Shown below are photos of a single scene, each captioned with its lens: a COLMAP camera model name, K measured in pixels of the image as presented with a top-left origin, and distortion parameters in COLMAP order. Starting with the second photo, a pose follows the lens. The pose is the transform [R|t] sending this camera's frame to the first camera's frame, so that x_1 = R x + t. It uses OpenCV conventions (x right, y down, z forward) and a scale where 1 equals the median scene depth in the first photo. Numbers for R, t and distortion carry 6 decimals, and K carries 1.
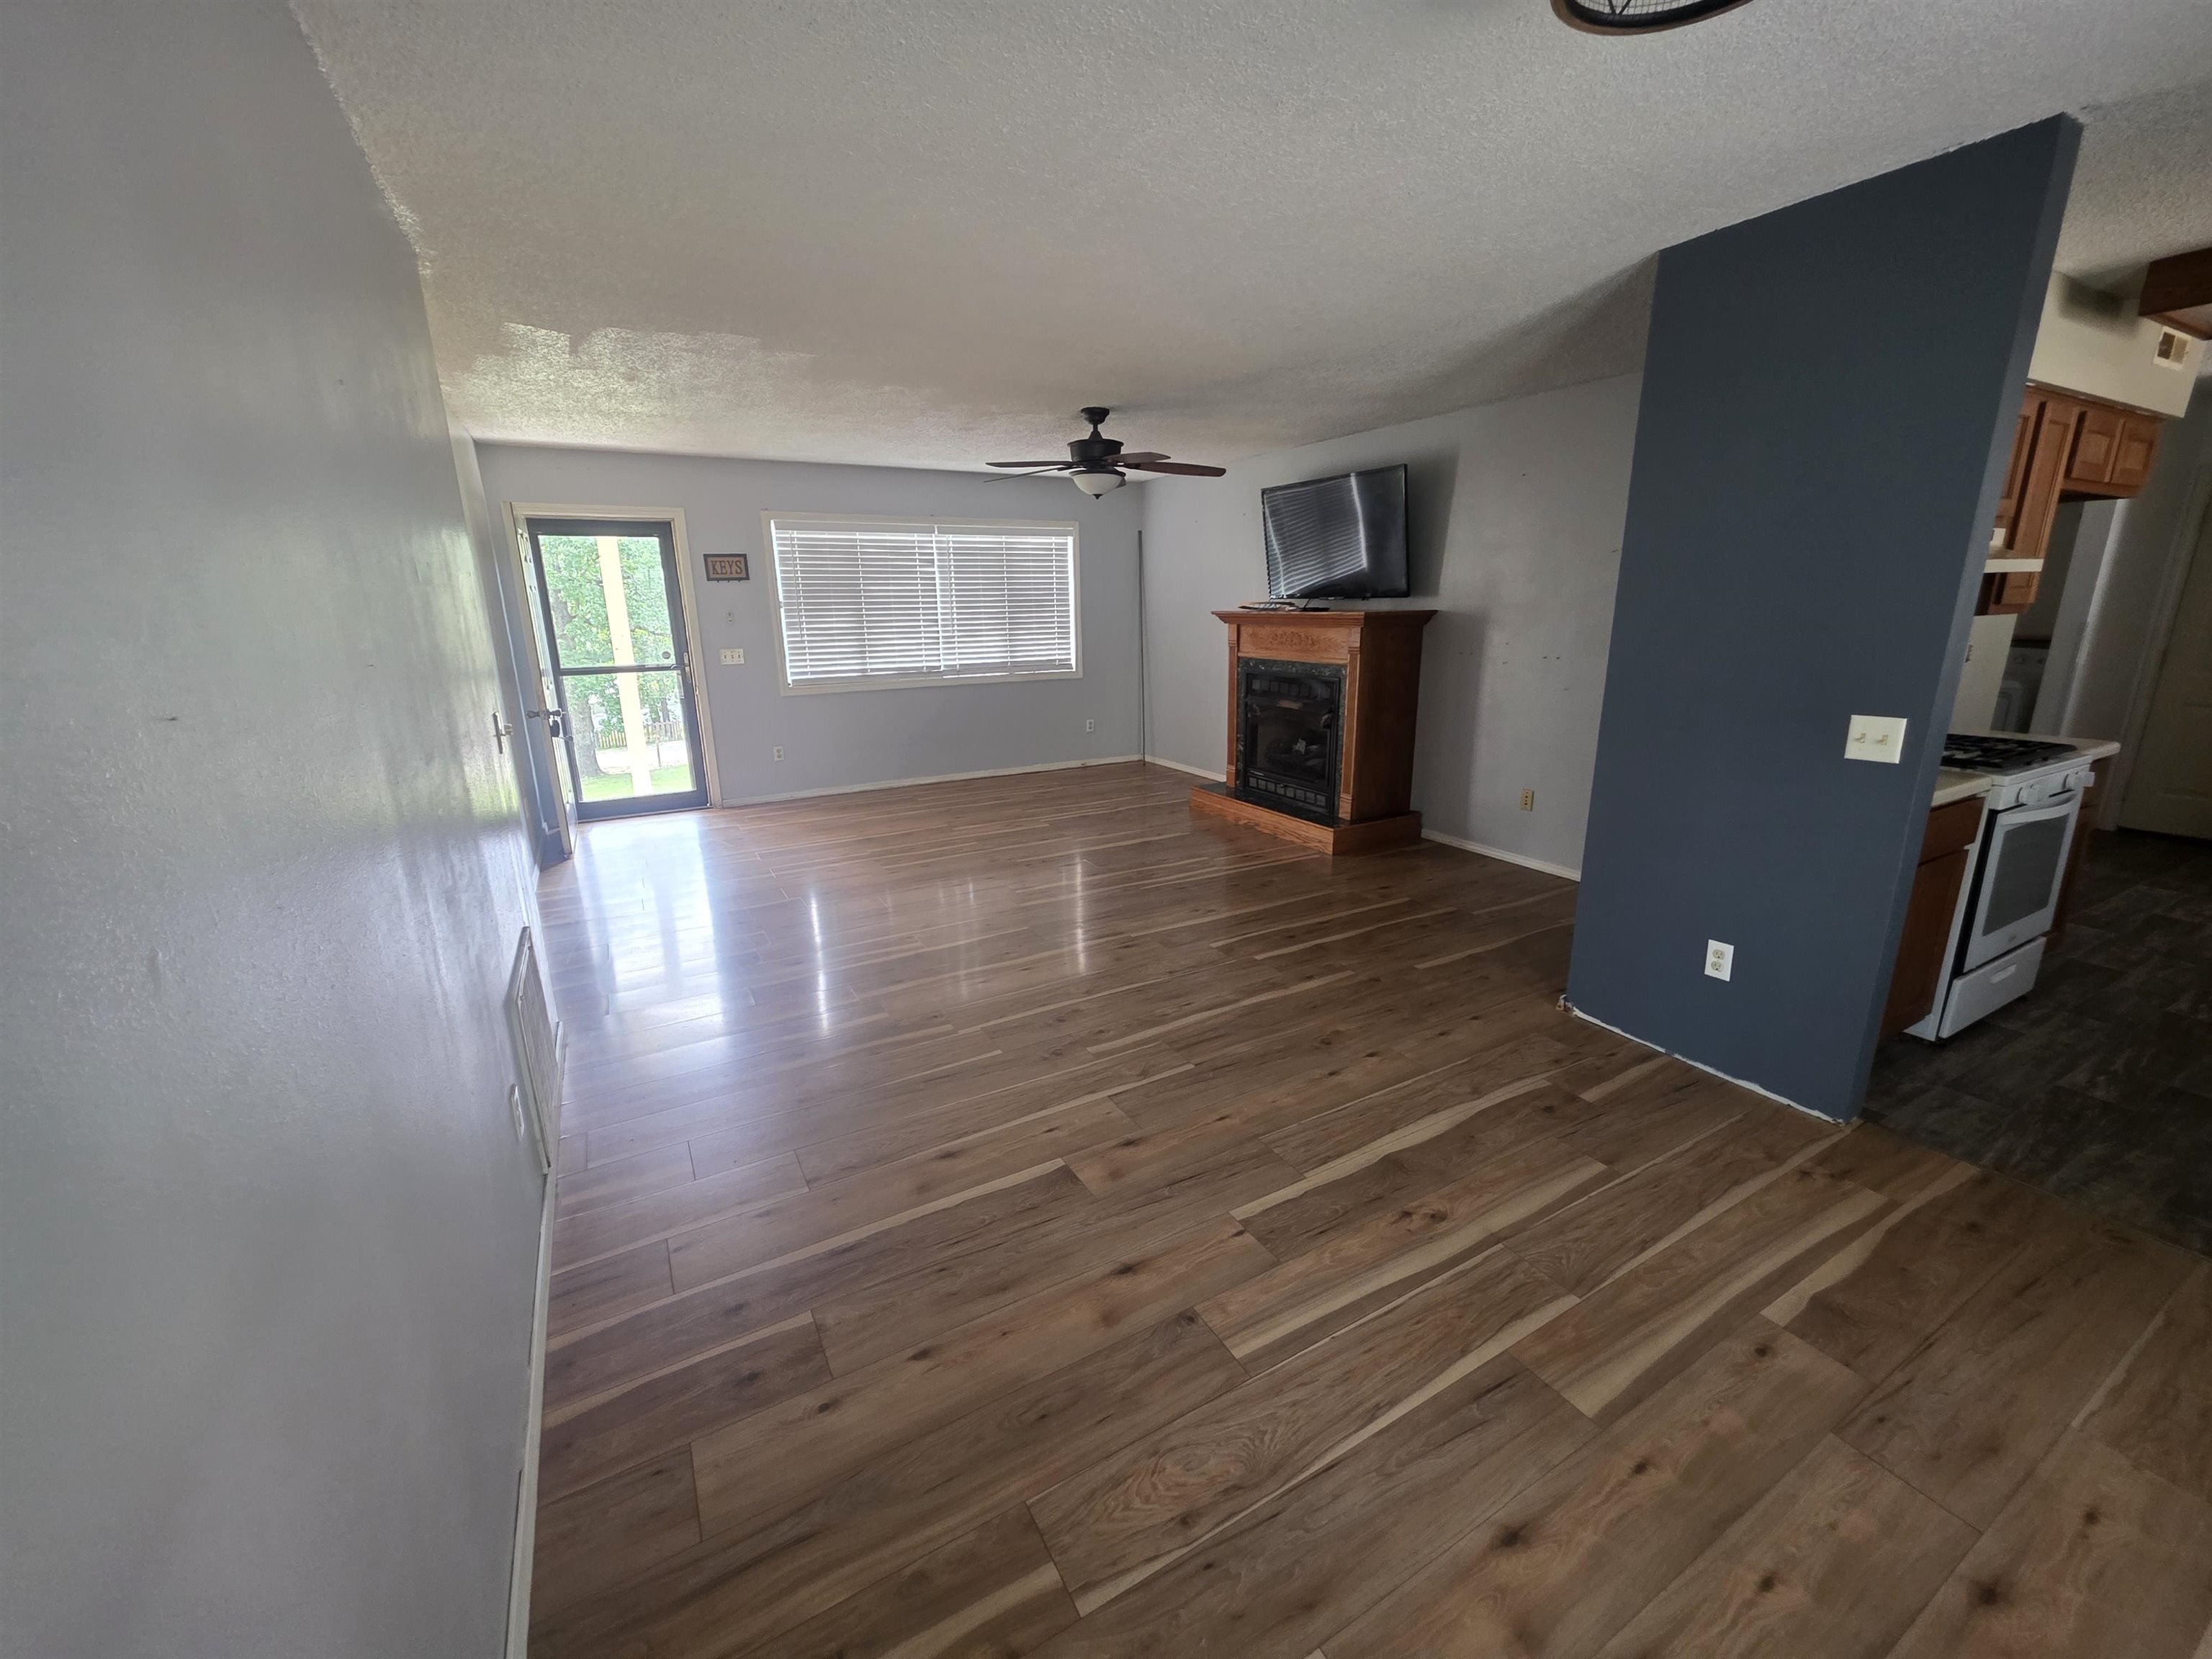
lens RADIAL K [[890.2, 0, 1108.3], [0, 890.2, 826.3], [0, 0, 1]] dist [0.000986, 0.000405]
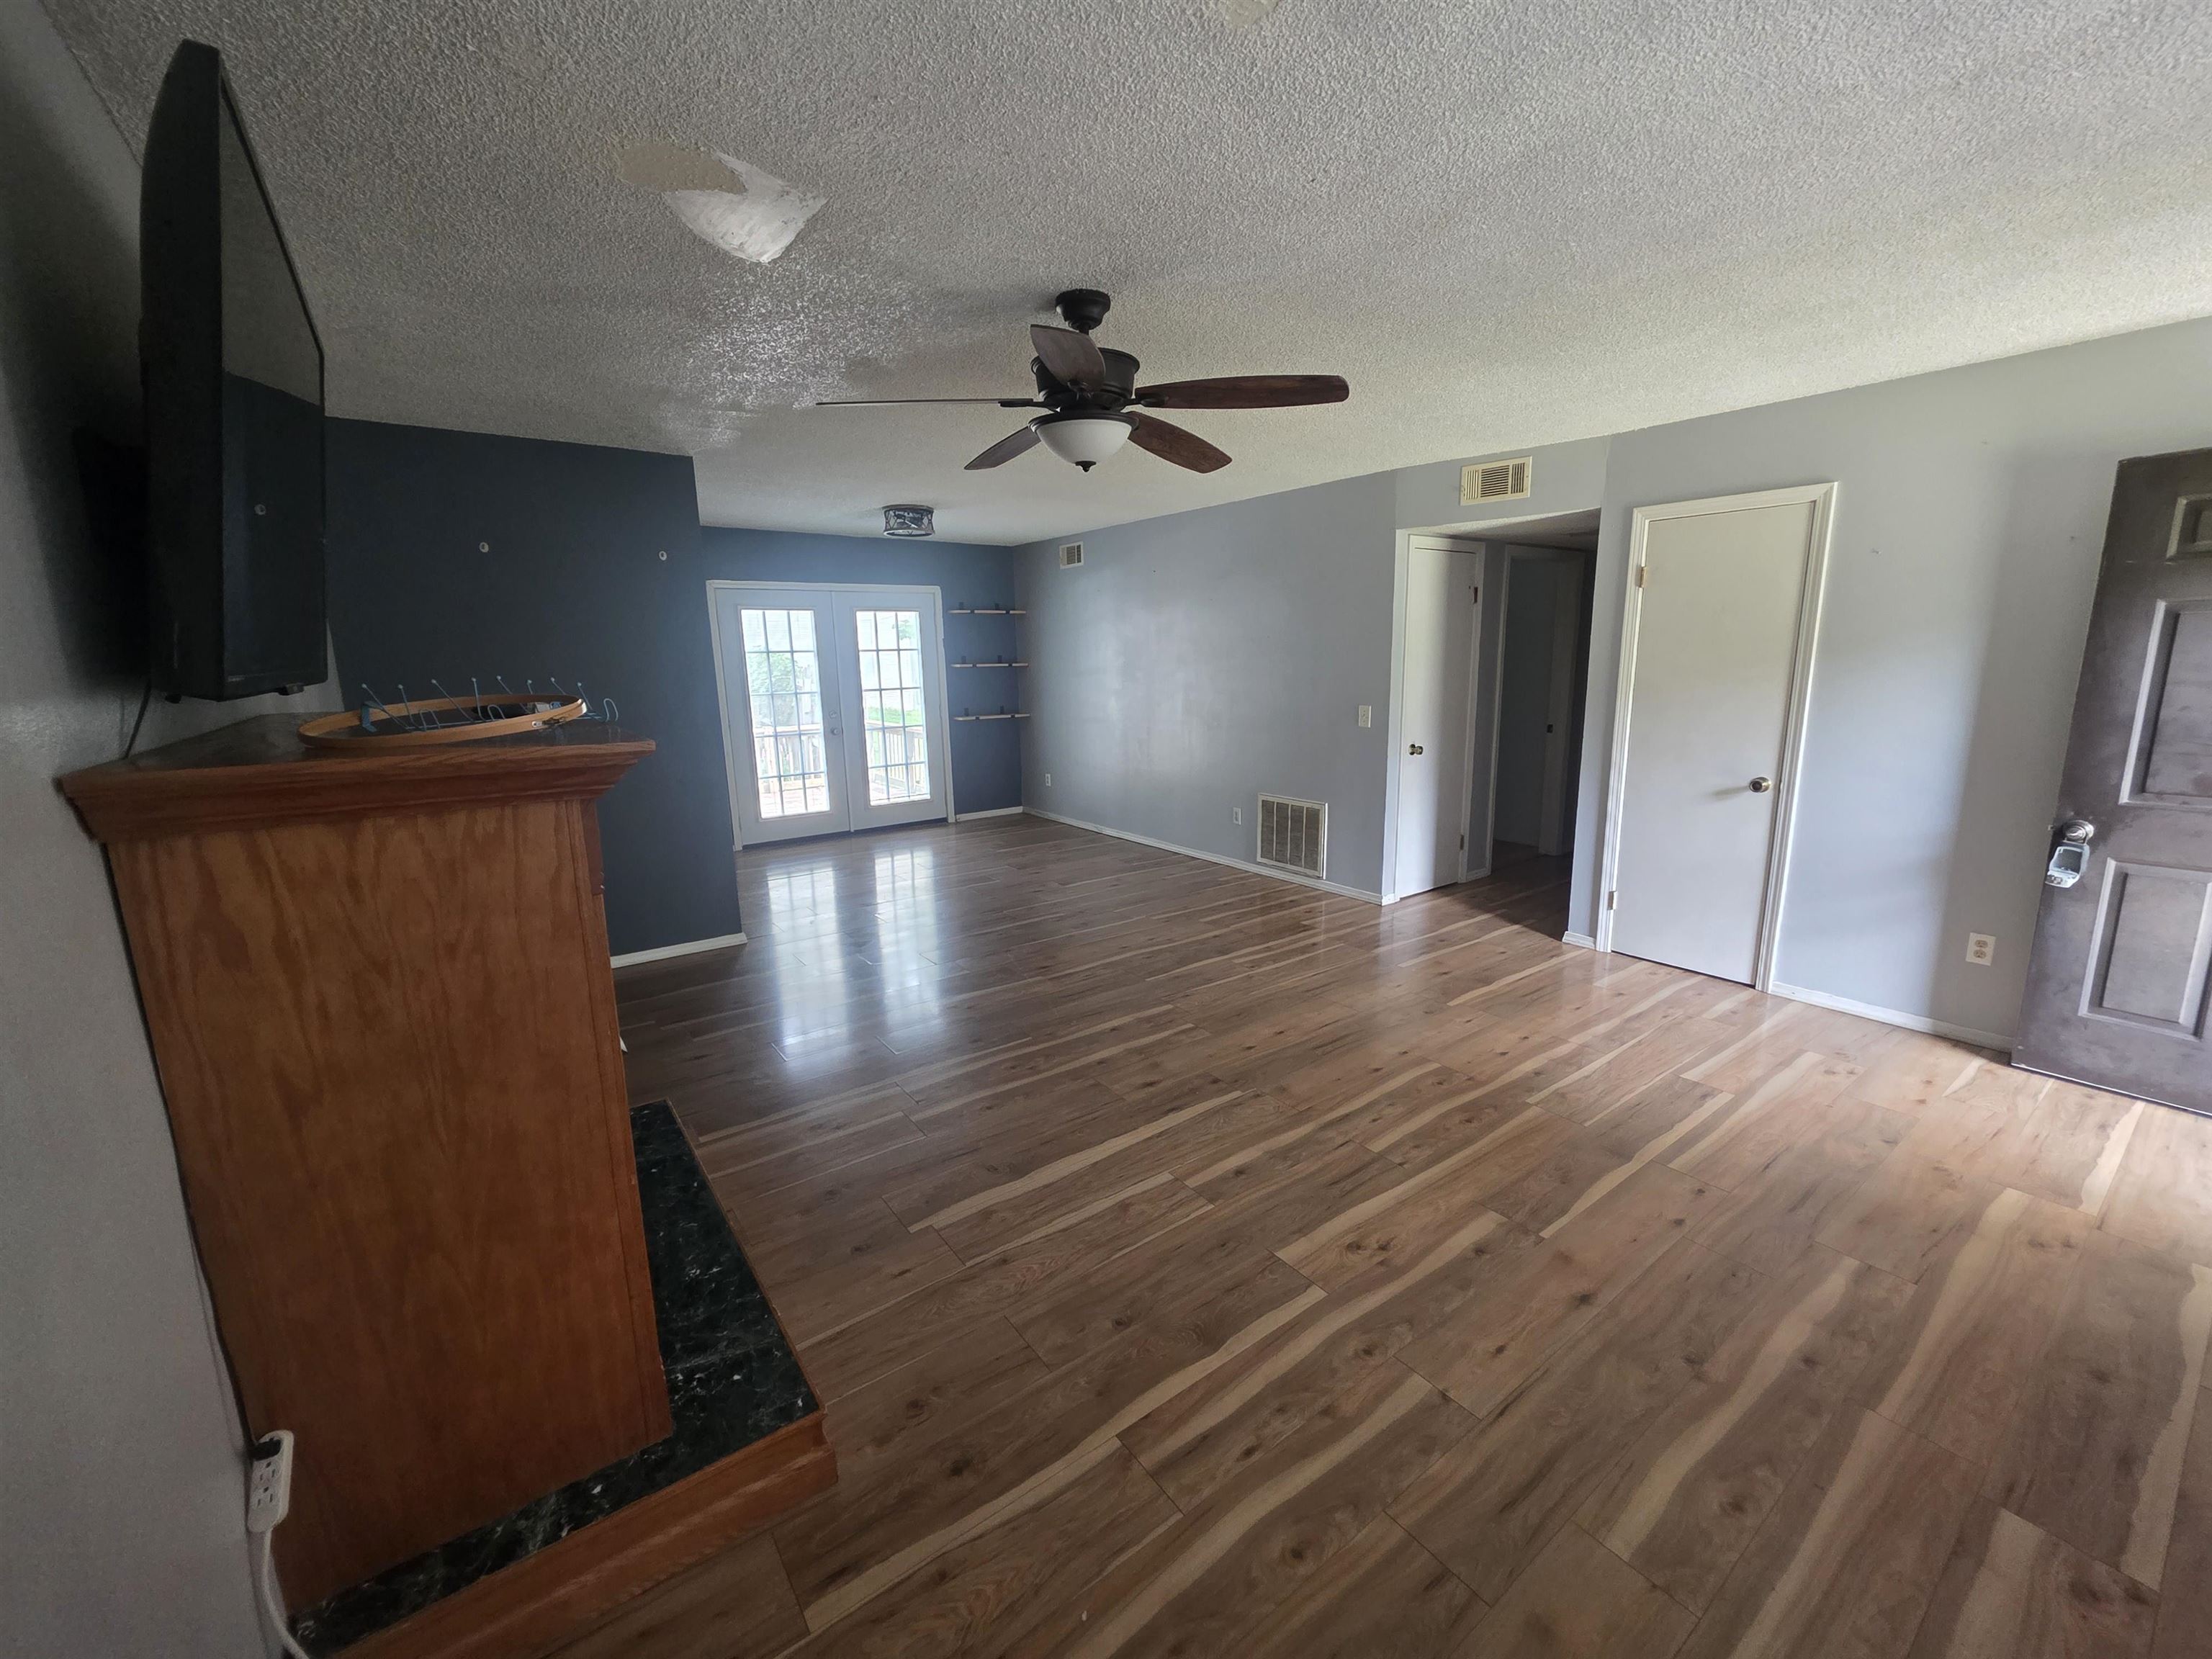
lens RADIAL K [[890.2, 0, 1116.4], [0, 890.2, 827.9], [0, 0, 1]] dist [0.000986, 0.000405]
pose [[-0.991910, 0.054422, -0.114683, 0.048398], [-0.000578, 0.901493, 0.432794, -0.478953], [0.126940, 0.429359, -0.894169, 1.845960]]
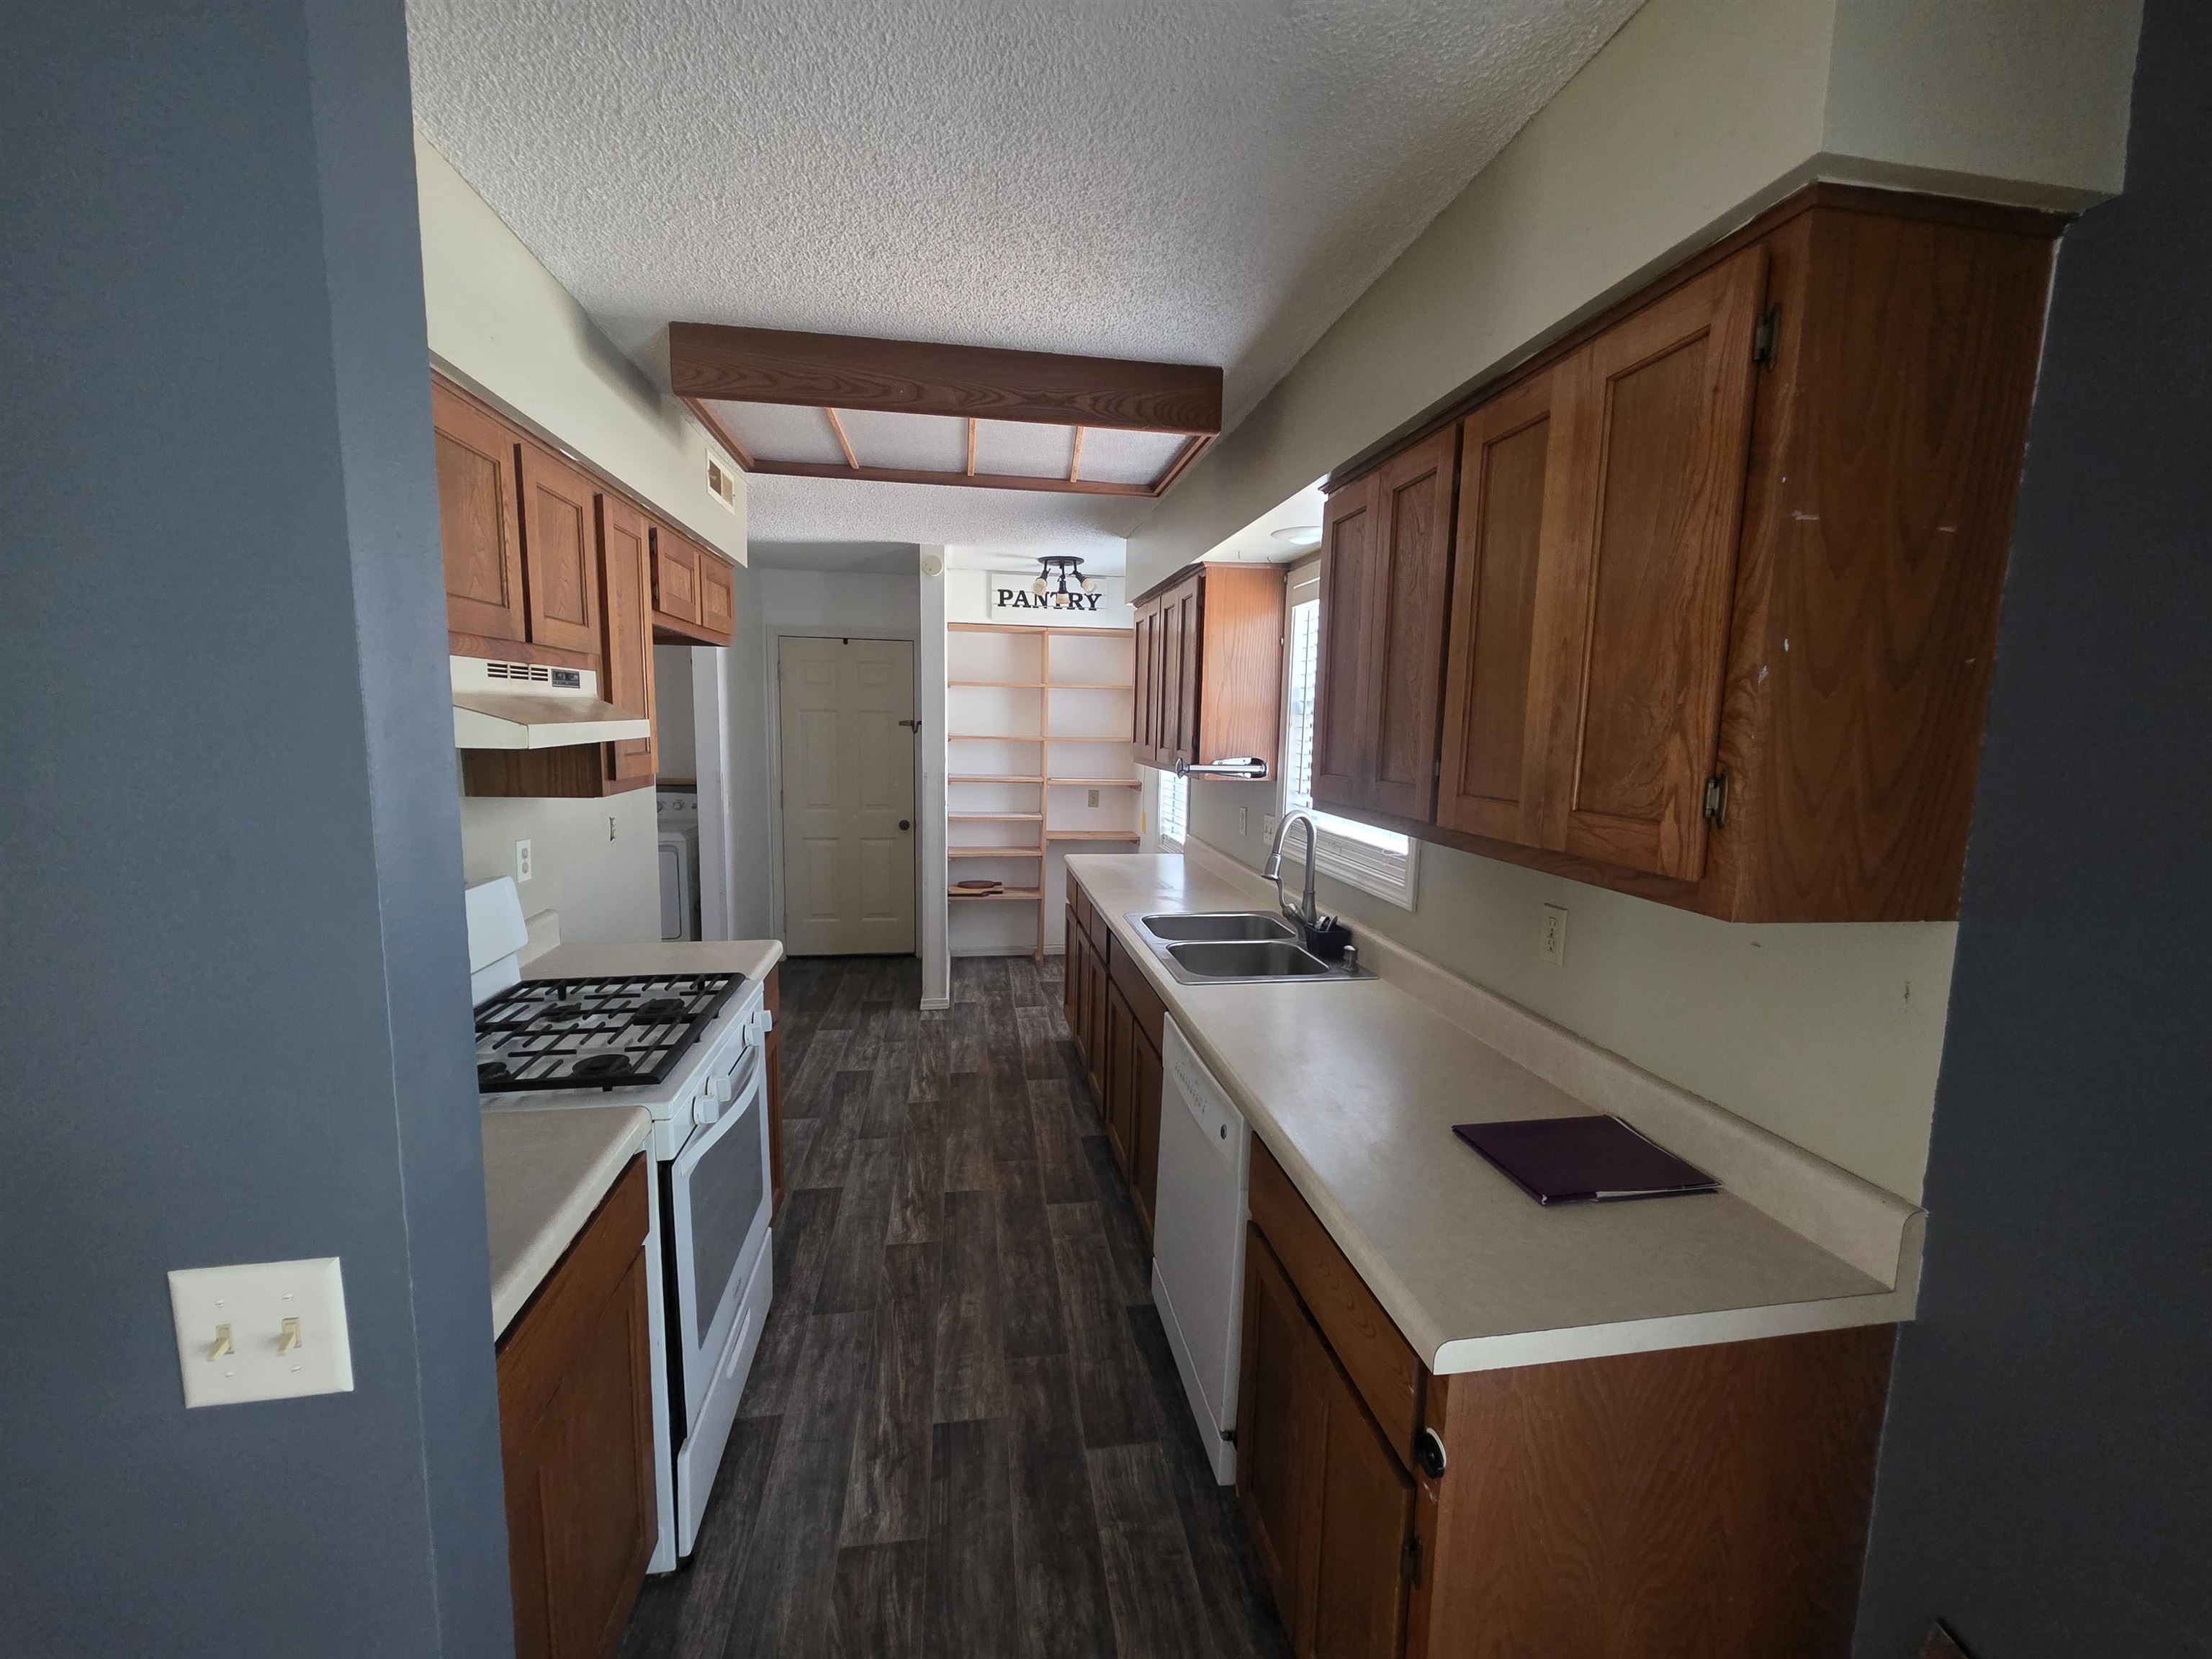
lens RADIAL K [[890.2, 0, 1108.3], [0, 890.2, 830.2], [0, 0, 1]] dist [0.000986, 0.000405]
pose [[0.340035, -0.096546, 0.935444, 0.403505], [0.209115, 0.977574, 0.024881, -0.123981], [-0.916868, 0.187155, 0.352598, 0.349727]]
